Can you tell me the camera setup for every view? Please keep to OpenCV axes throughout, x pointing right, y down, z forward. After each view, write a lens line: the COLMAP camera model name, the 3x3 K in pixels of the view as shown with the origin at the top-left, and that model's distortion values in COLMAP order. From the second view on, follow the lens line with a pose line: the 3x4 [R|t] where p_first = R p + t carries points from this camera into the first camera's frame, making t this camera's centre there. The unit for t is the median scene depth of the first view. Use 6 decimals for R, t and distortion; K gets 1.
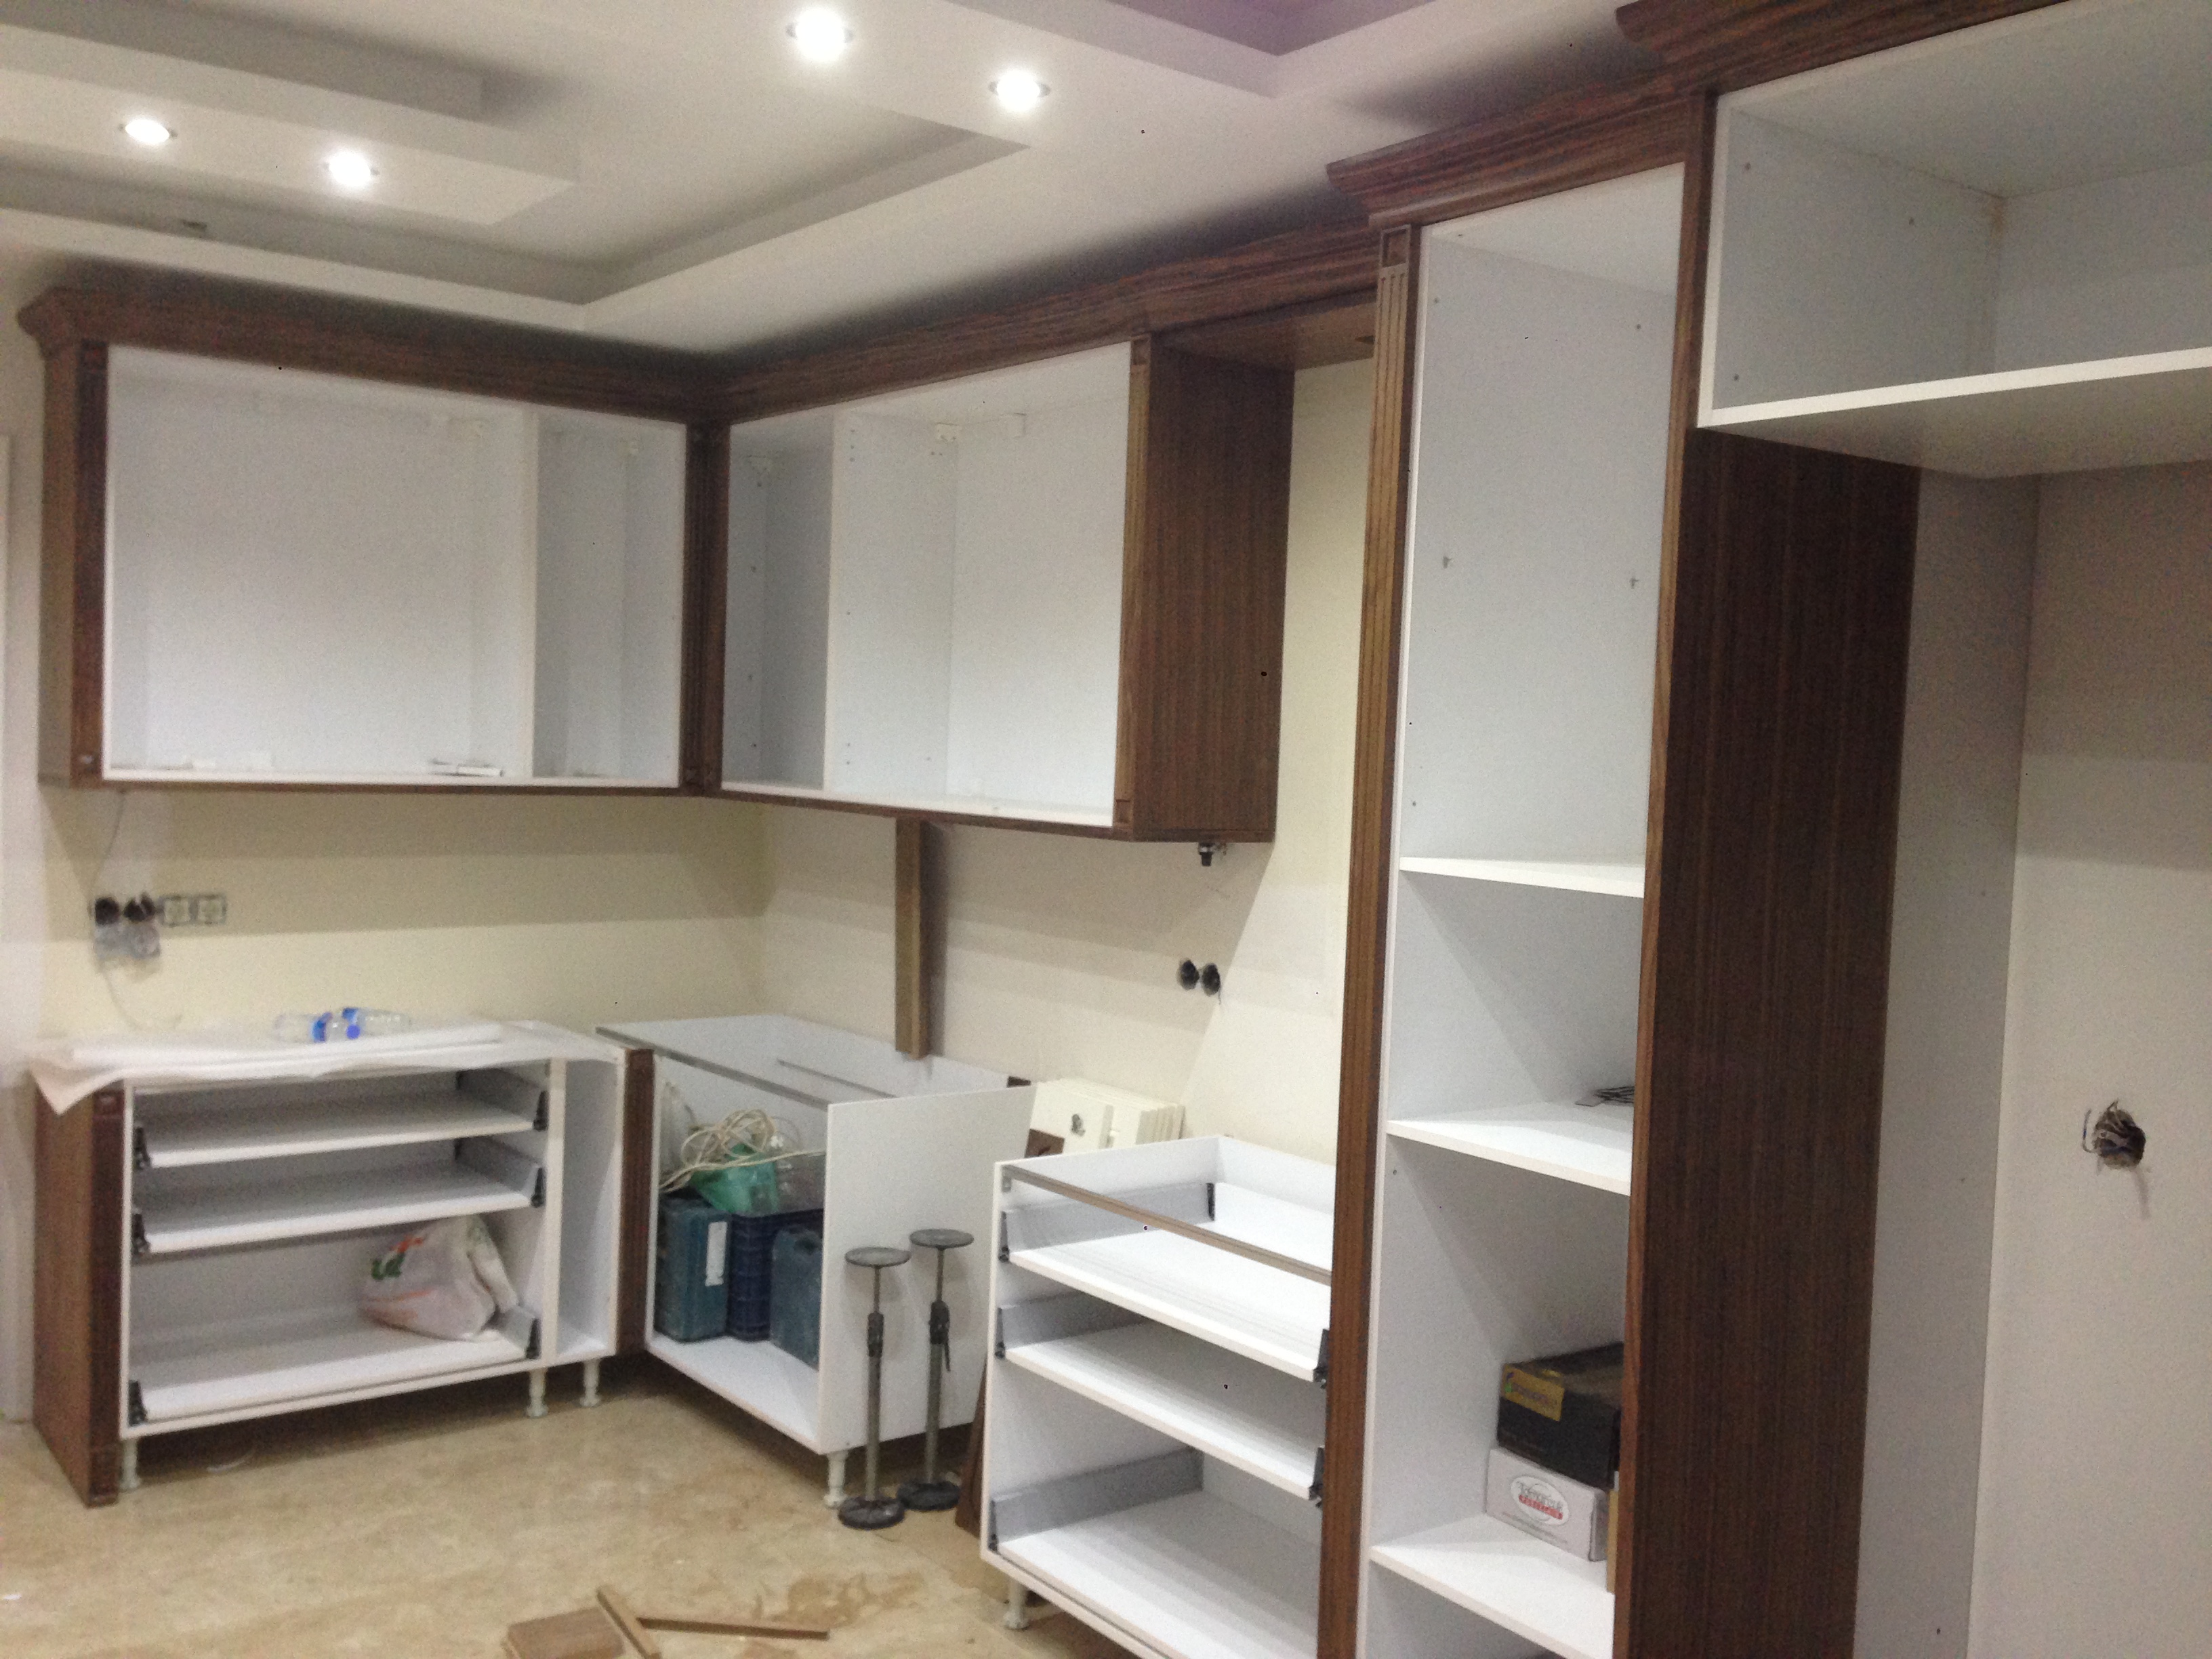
lens RADIAL K [[2075.6, 0, 1103.7], [0, 2075.6, 820.1], [0, 0, 1]] dist [0.023449, 0.000000]
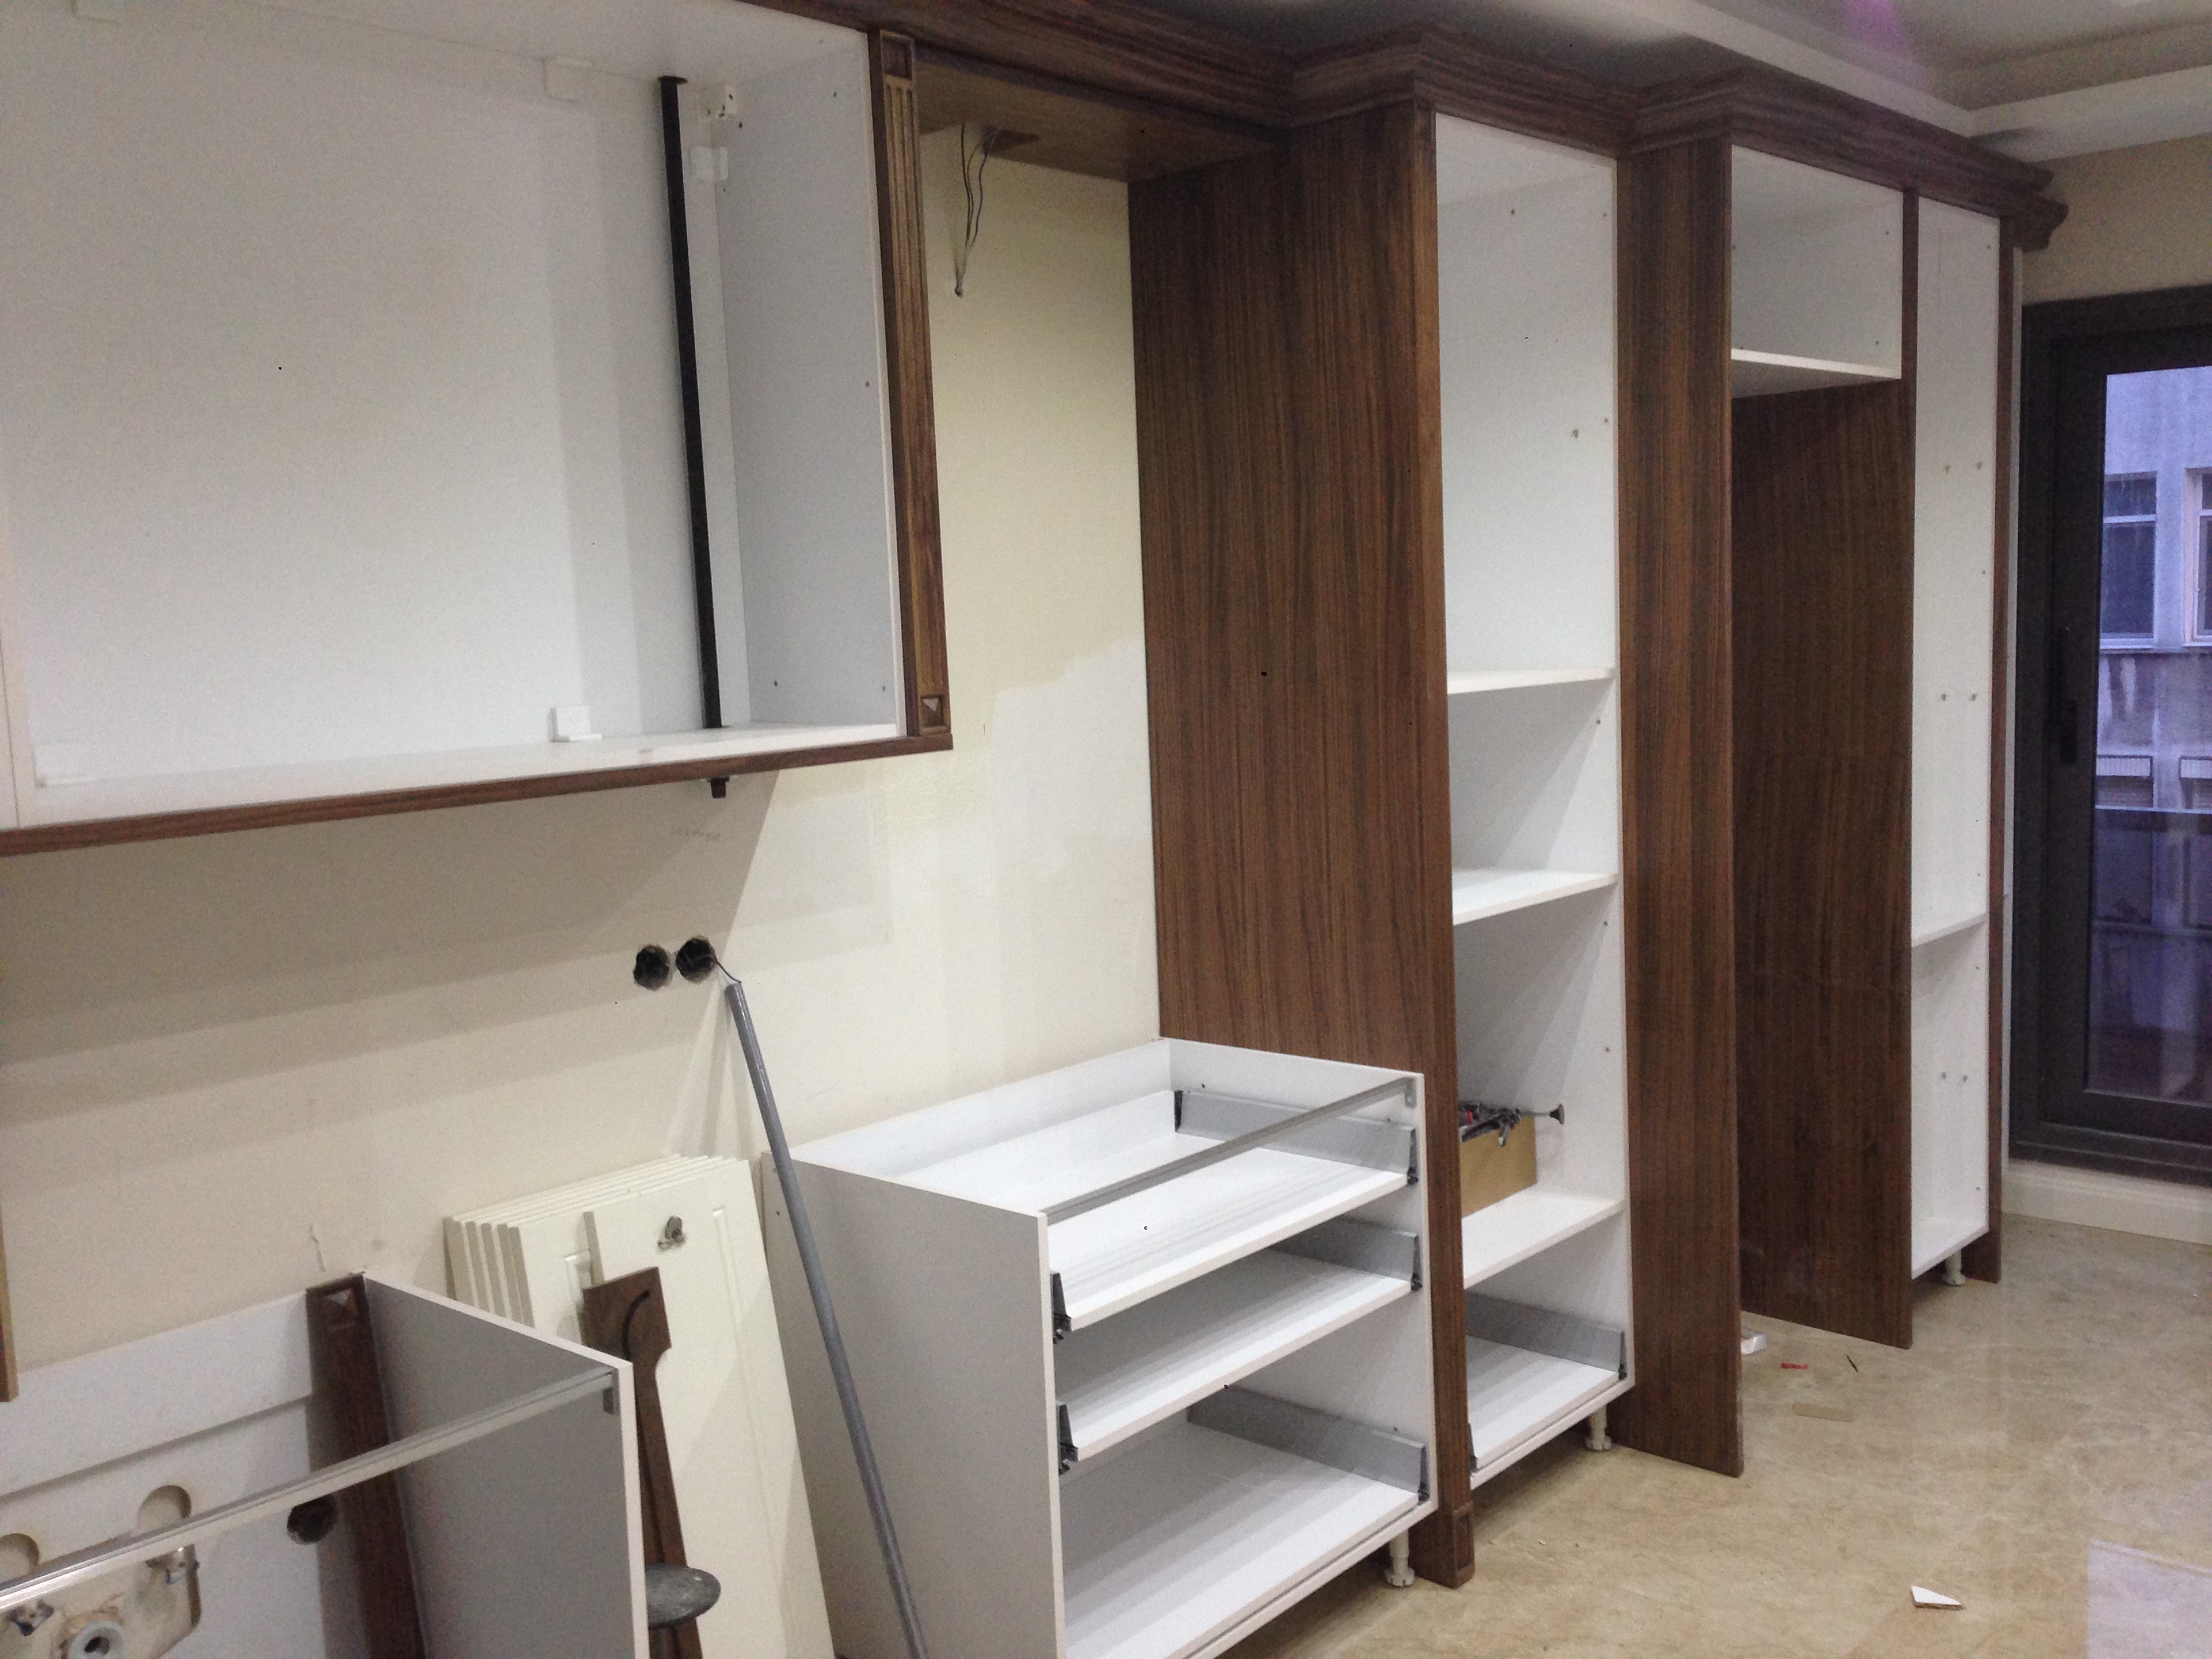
lens RADIAL K [[2075.6, 0, 1103.0], [0, 2075.6, 843.4], [0, 0, 1]] dist [0.023449, 0.000000]
pose [[-0.178112, -0.136081, 0.974555, -0.642766], [0.096664, 0.983181, 0.154953, -0.056721], [-0.979251, 0.121804, -0.161962, 0.957399]]
